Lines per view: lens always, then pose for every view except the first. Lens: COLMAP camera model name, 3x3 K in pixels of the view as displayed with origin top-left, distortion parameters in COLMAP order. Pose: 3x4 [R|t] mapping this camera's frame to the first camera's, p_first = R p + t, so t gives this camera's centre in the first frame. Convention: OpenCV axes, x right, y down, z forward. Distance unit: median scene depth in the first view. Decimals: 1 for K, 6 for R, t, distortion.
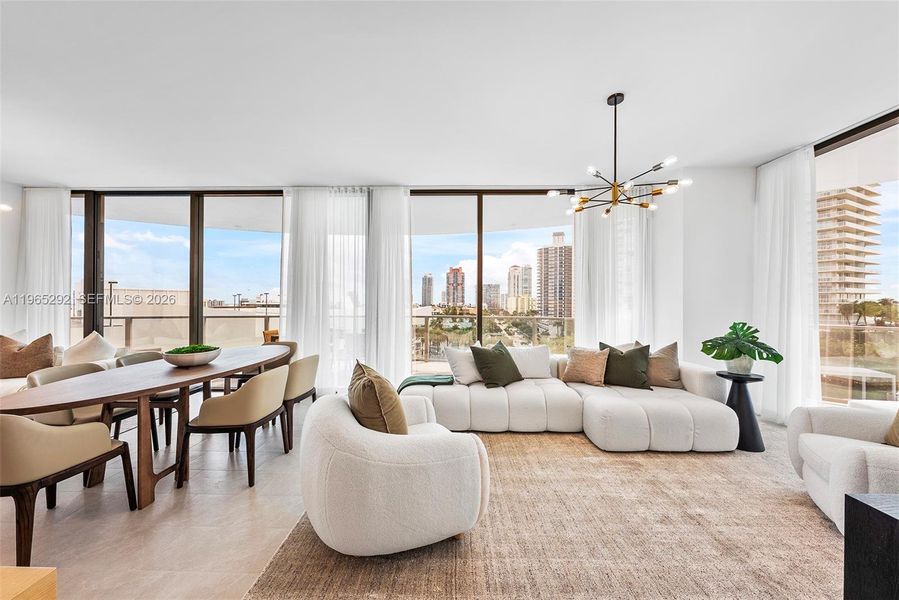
lens RADIAL K [[312.7, 0, 443.3], [0, 312.7, 302.7], [0, 0, 1]] dist [-0.005033, 0.000633]
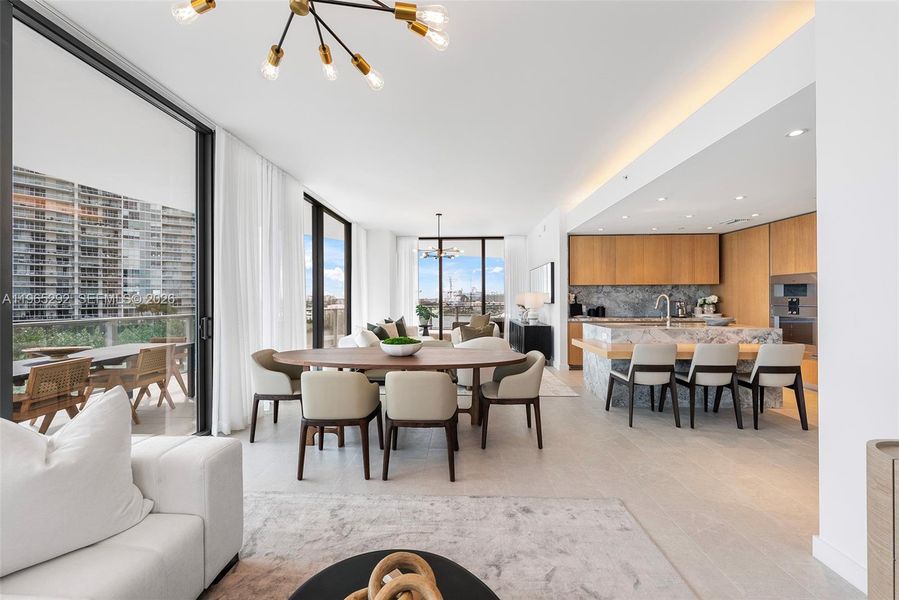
lens RADIAL K [[344.6, 0, 442.7], [0, 344.6, 296.7], [0, 0, 1]] dist [-0.005214, 0.000513]
pose [[0.036864, -0.001449, 0.999319, -1.799617], [0.002410, 0.999996, 0.001361, -0.007675], [-0.999317, 0.002358, 0.036868, 0.721070]]
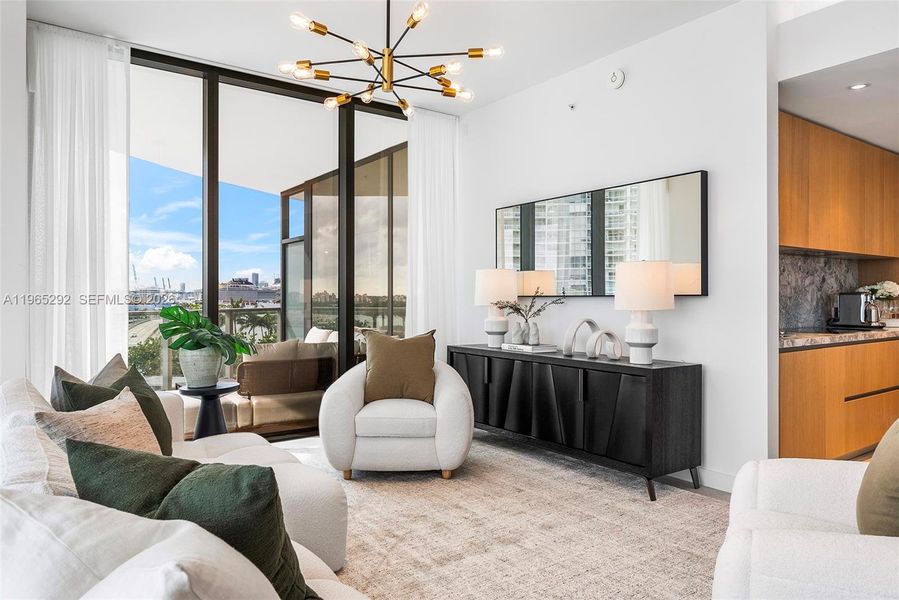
lens RADIAL K [[596.1, 0, 444.5], [0, 596.1, 296.4], [0, 0, 1]] dist [-0.000191, -0.000962]
pose [[-0.594456, -0.003555, 0.804121, -0.296741], [-0.004811, 0.999988, 0.000865, 0.041963], [-0.804114, -0.003354, -0.594466, 1.280462]]
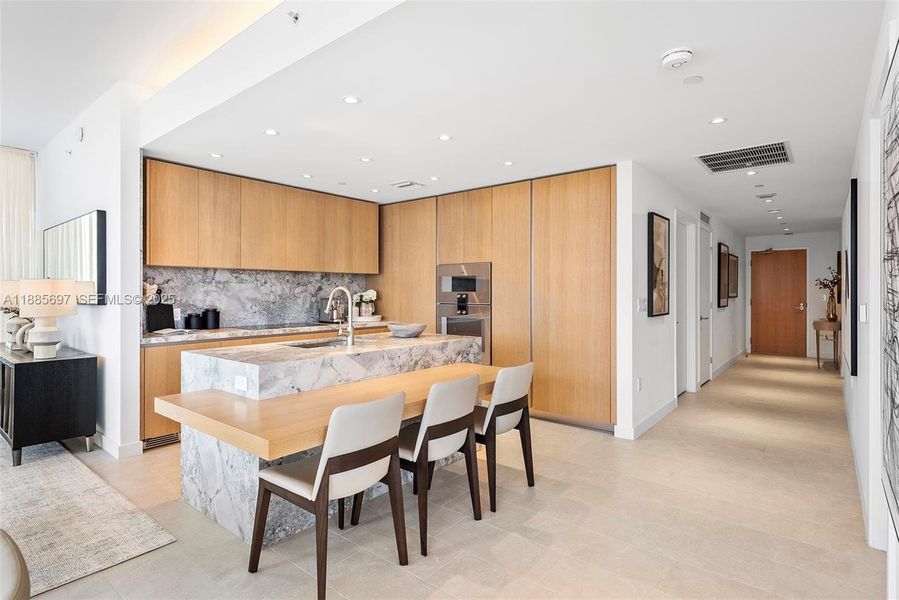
lens RADIAL K [[463.7, 0, 445.1], [0, 463.7, 293.4], [0, 0, 1]] dist [0.001813, -0.000231]
pose [[-0.781594, -0.008119, 0.623735, -1.149326], [-0.006438, 0.999967, 0.004949, -0.004632], [-0.623755, -0.000148, -0.781620, 0.520470]]
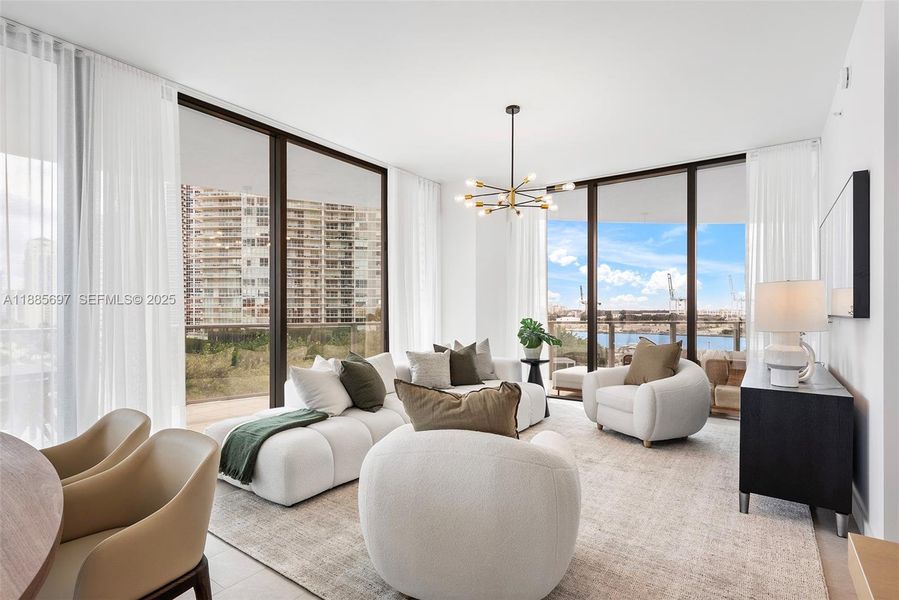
lens RADIAL K [[444.2, 0, 440.0], [0, 444.2, 310.0], [0, 0, 1]] dist [0.005409, -0.000282]
pose [[0.578742, -0.006245, 0.815487, -0.695037], [0.001059, 0.999976, 0.006907, 0.018870], [-0.815510, -0.003133, 0.578734, 0.264945]]
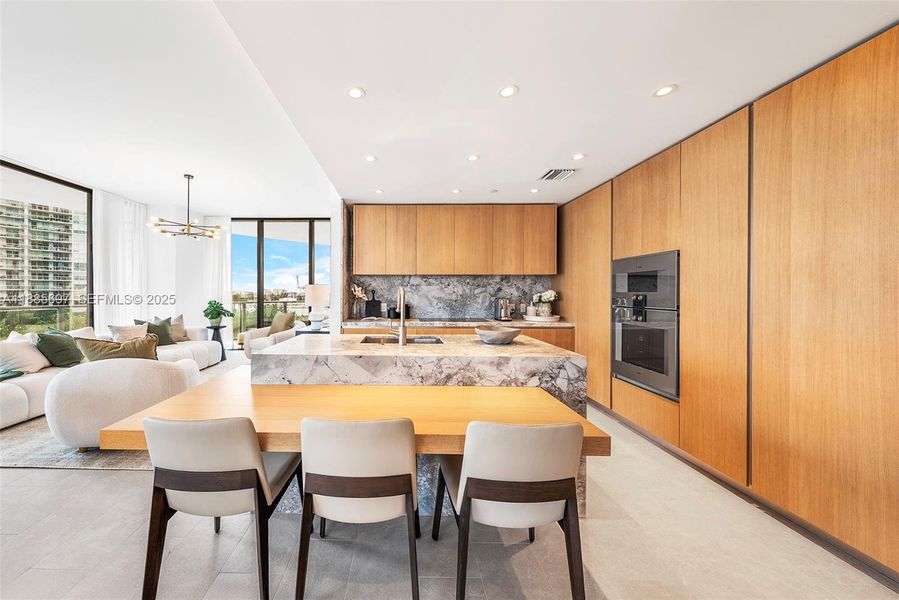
lens RADIAL K [[312.7, 0, 396.2], [0, 312.7, 293.5], [0, 0, 1]] dist [-0.005033, 0.000633]
pose [[0.003382, -0.008926, 0.999954, -1.031380], [-0.004359, 0.999951, 0.008940, -0.003751], [-0.999985, -0.004389, 0.003343, -0.168955]]
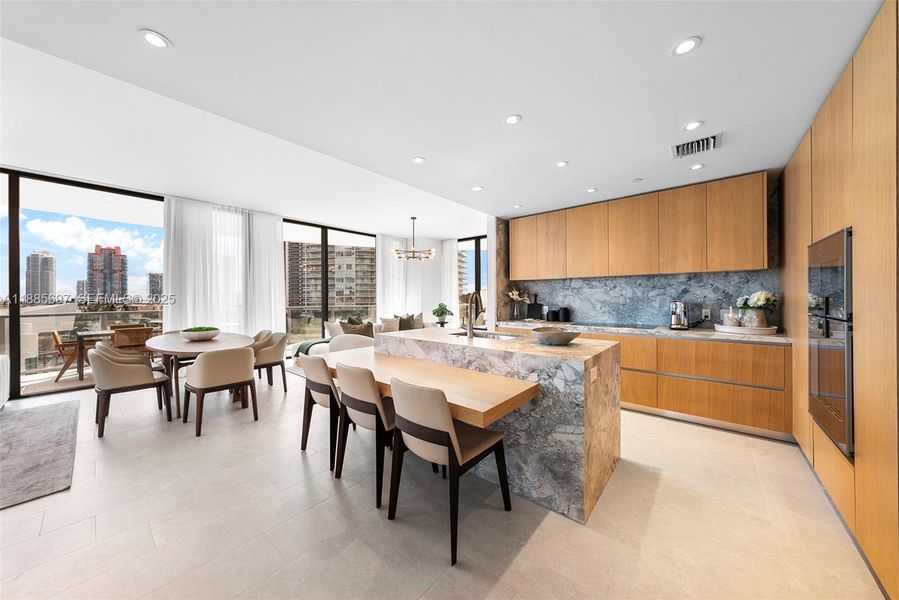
lens RADIAL K [[303.8, 0, 443.3], [0, 303.8, 296.6], [0, 0, 1]] dist [-0.000054, -0.000184]
pose [[0.642795, -0.007926, 0.765997, -1.036823], [0.007351, 0.999964, 0.004178, -0.002347], [-0.766003, 0.002945, 0.642831, -0.690260]]
